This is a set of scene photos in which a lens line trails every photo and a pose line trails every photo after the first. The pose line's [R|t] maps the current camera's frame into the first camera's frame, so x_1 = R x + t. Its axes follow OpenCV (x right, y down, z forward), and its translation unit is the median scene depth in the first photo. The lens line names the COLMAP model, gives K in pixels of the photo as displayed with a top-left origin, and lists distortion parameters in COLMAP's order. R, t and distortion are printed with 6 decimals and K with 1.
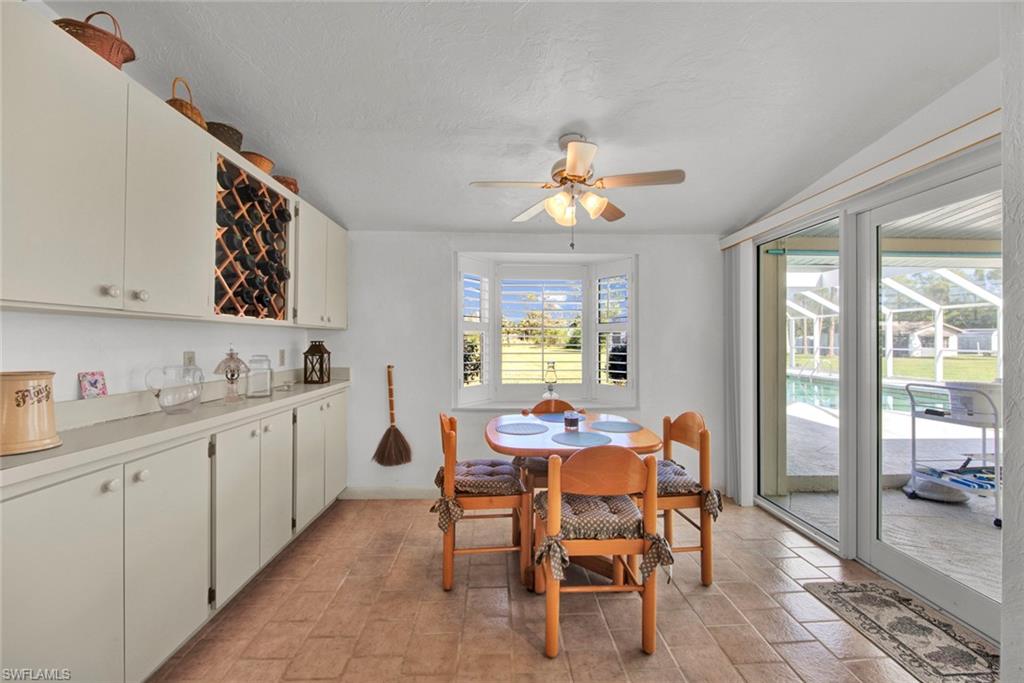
lens RADIAL K [[400.7, 0, 514.4], [0, 400.7, 337.6], [0, 0, 1]] dist [0.001871, -0.001467]
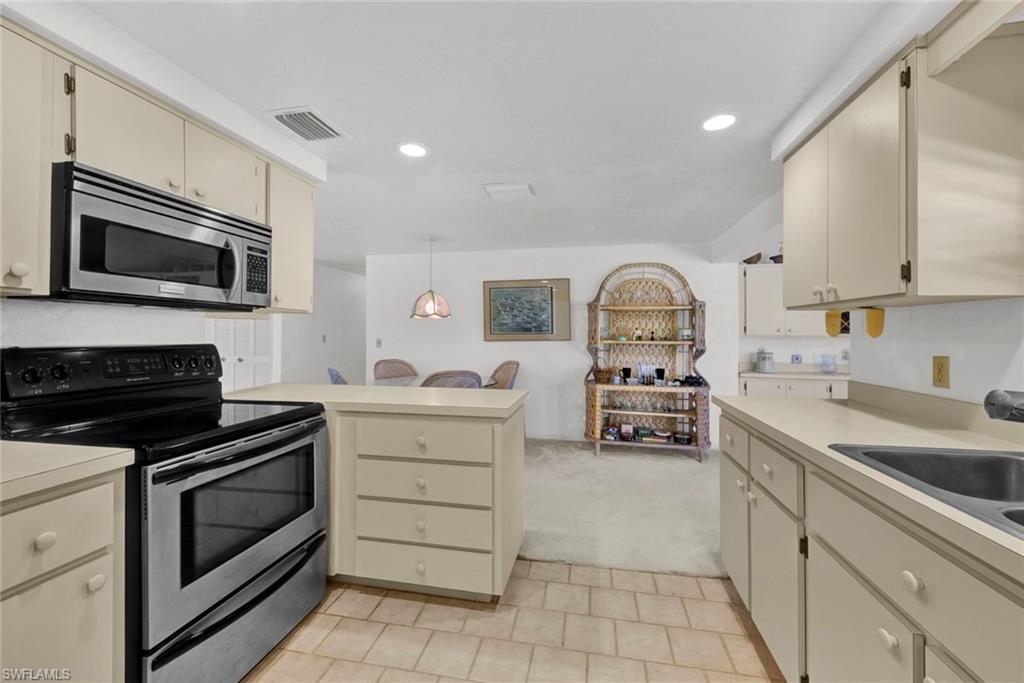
lens RADIAL K [[400.7, 0, 513.4], [0, 400.7, 333.0], [0, 0, 1]] dist [0.001871, -0.001467]
pose [[-0.236854, -0.004483, -0.971535, 1.236344], [0.007027, 0.999955, -0.006327, -0.037502], [0.971520, -0.008326, -0.236812, -0.175529]]
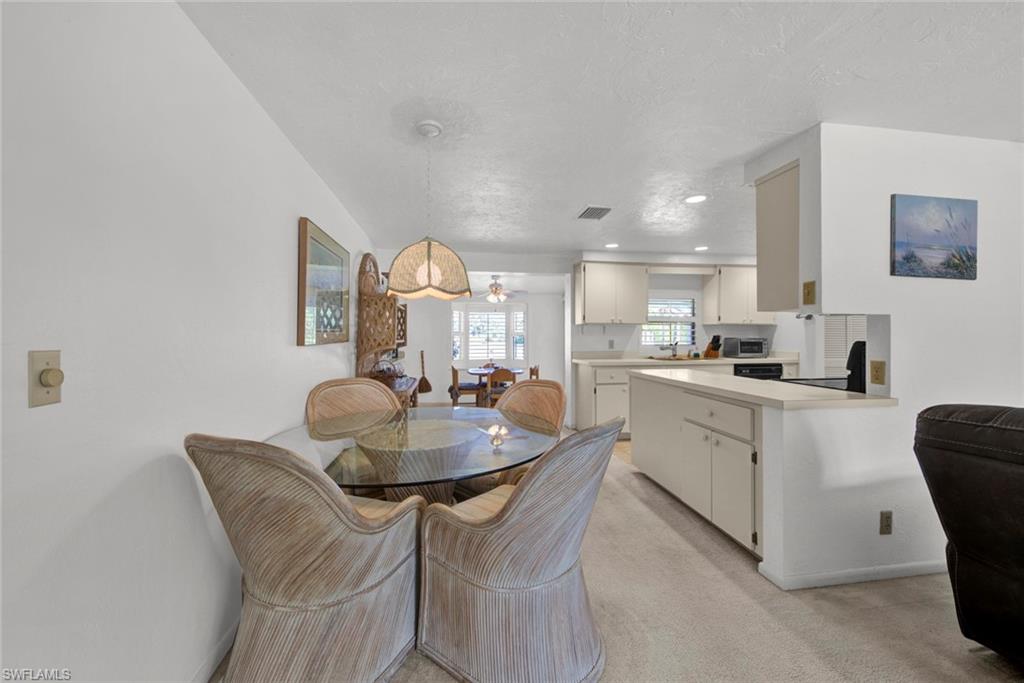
lens RADIAL K [[400.7, 0, 507.7], [0, 400.7, 331.2], [0, 0, 1]] dist [0.001871, -0.001467]
pose [[0.994652, 0.001797, 0.103267, -0.062771], [-0.001427, 0.999992, -0.003657, -0.041239], [-0.103272, 0.003490, 0.994647, -1.535992]]
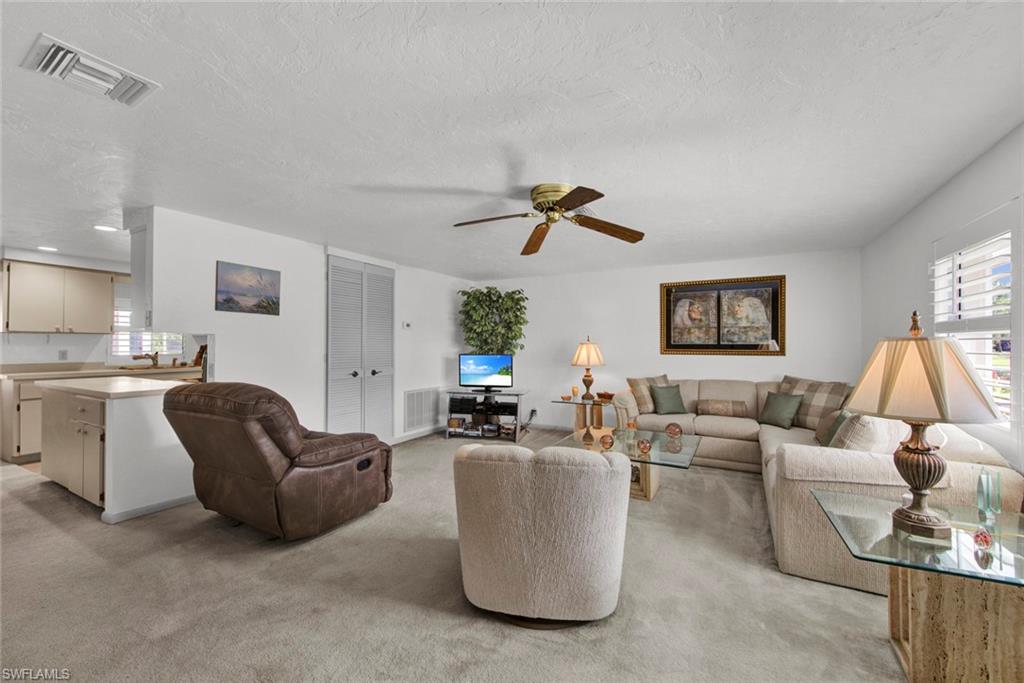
lens RADIAL K [[400.7, 0, 520.2], [0, 400.7, 341.5], [0, 0, 1]] dist [0.001871, -0.001467]
pose [[0.509229, 0.007801, 0.860596, 0.130752], [-0.008813, 0.999954, -0.003849, -0.054953], [-0.860586, -0.005624, 0.509274, -2.240574]]
